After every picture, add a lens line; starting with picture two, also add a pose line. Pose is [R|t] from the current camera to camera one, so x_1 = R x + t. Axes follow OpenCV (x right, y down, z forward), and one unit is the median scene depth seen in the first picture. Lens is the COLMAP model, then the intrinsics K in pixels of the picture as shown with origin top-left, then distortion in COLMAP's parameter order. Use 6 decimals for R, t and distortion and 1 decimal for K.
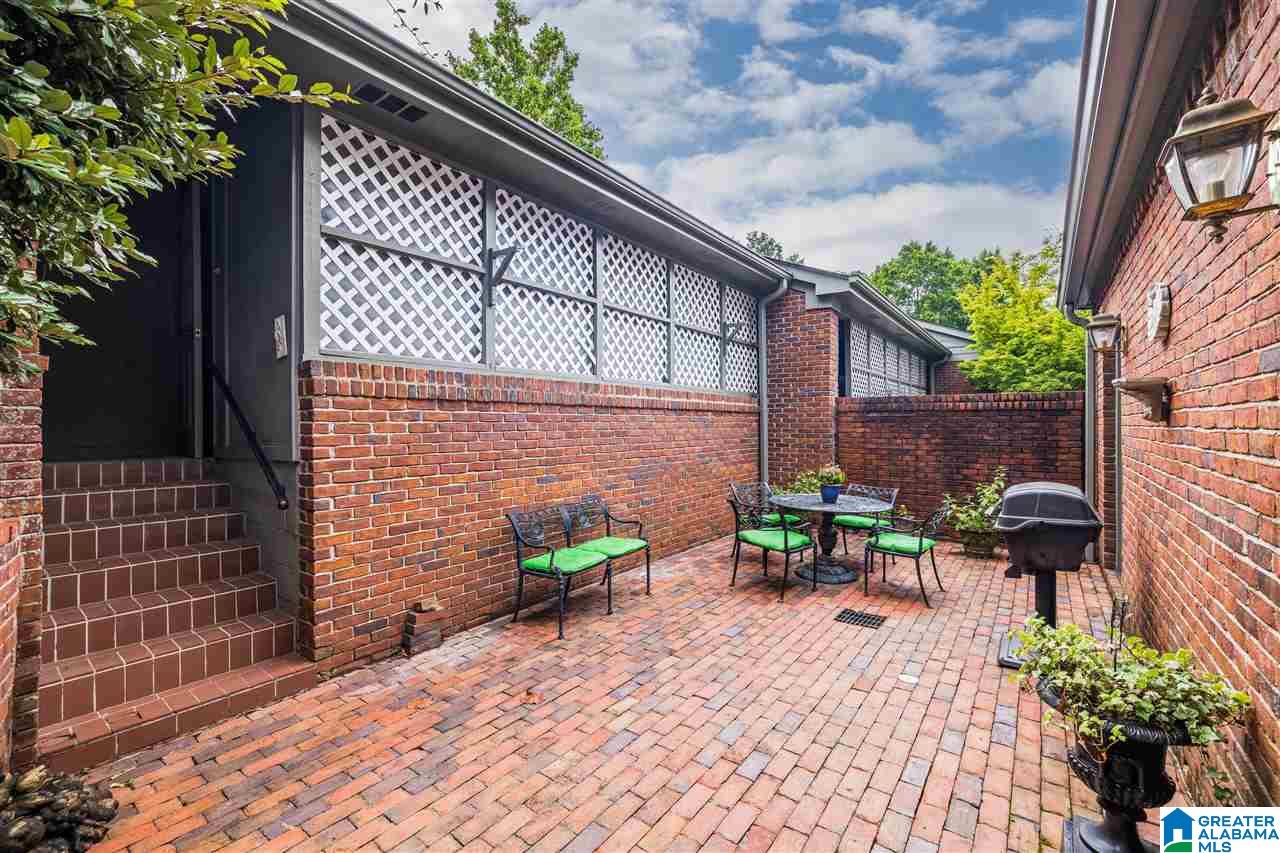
lens RADIAL K [[538.0, 0, 641.4], [0, 538.0, 424.3], [0, 0, 1]] dist [-0.000397, -0.000163]
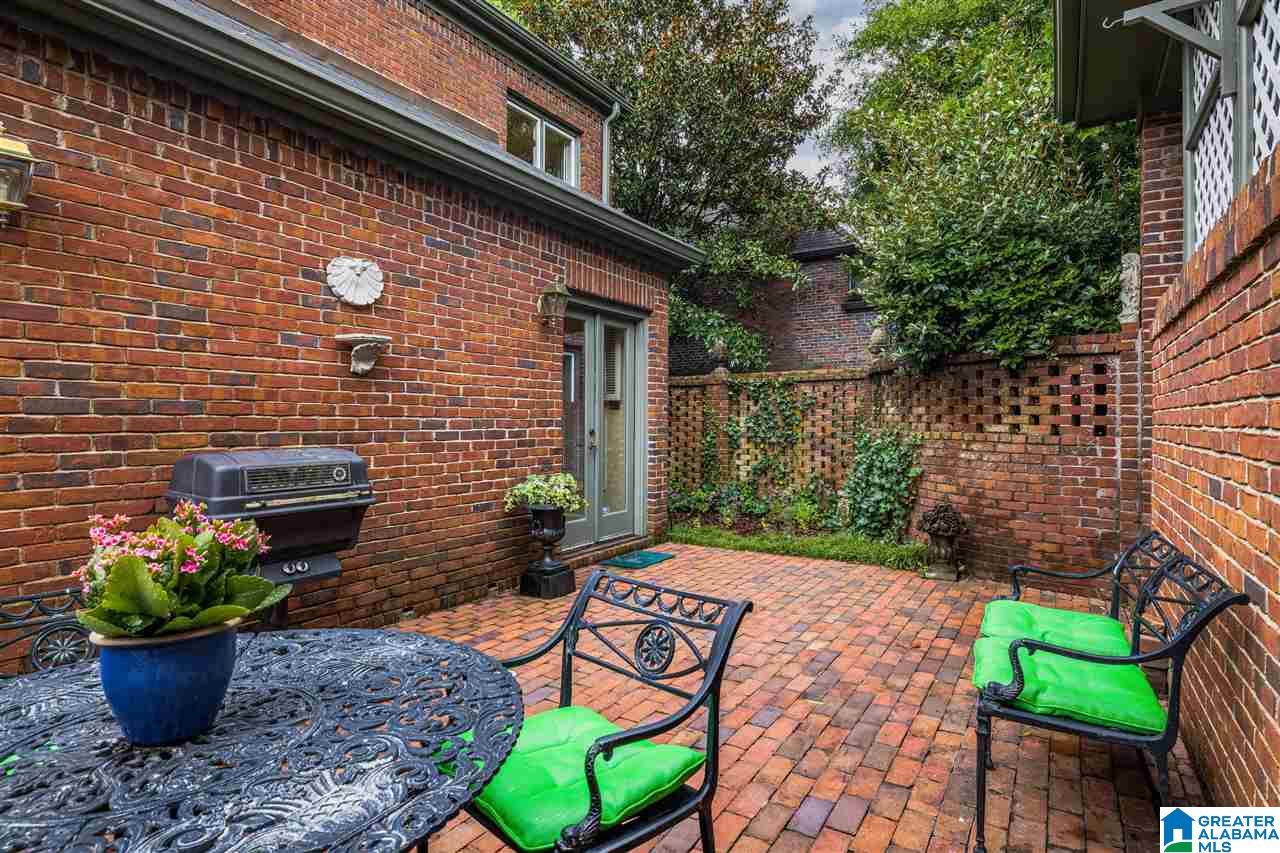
lens RADIAL K [[656.8, 0, 636.5], [0, 656.8, 422.5], [0, 0, 1]] dist [-0.002240, -0.000355]
pose [[-0.998056, -0.004023, -0.062201, 0.255347], [-0.004564, 0.999953, 0.008552, 0.053218], [0.062164, 0.008819, -0.998027, 1.440581]]
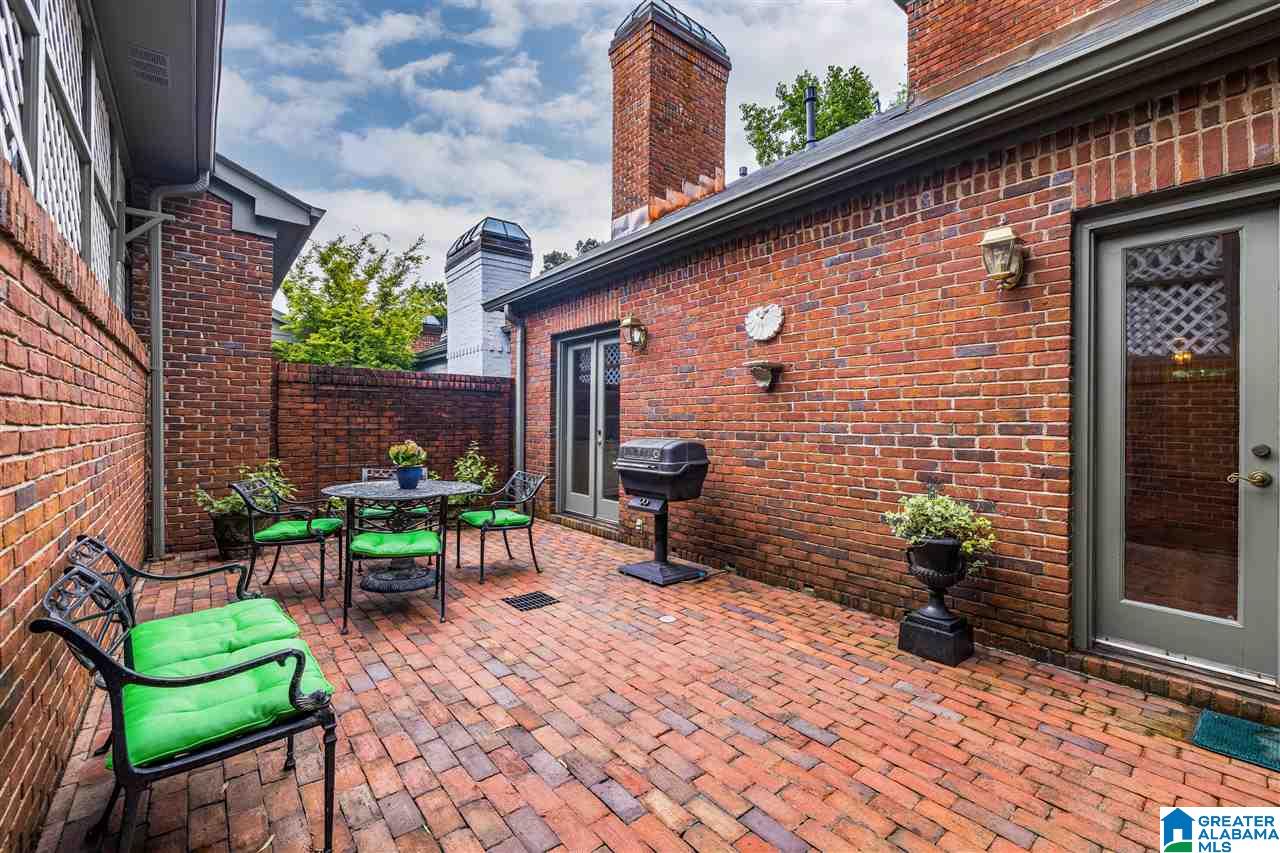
lens RADIAL K [[538.0, 0, 636.6], [0, 538.0, 422.4], [0, 0, 1]] dist [-0.000397, -0.000163]
pose [[0.243656, 0.001165, 0.969861, -0.403391], [-0.001293, 0.999999, -0.000876, 0.057161], [-0.969861, -0.001041, 0.243657, 0.569648]]
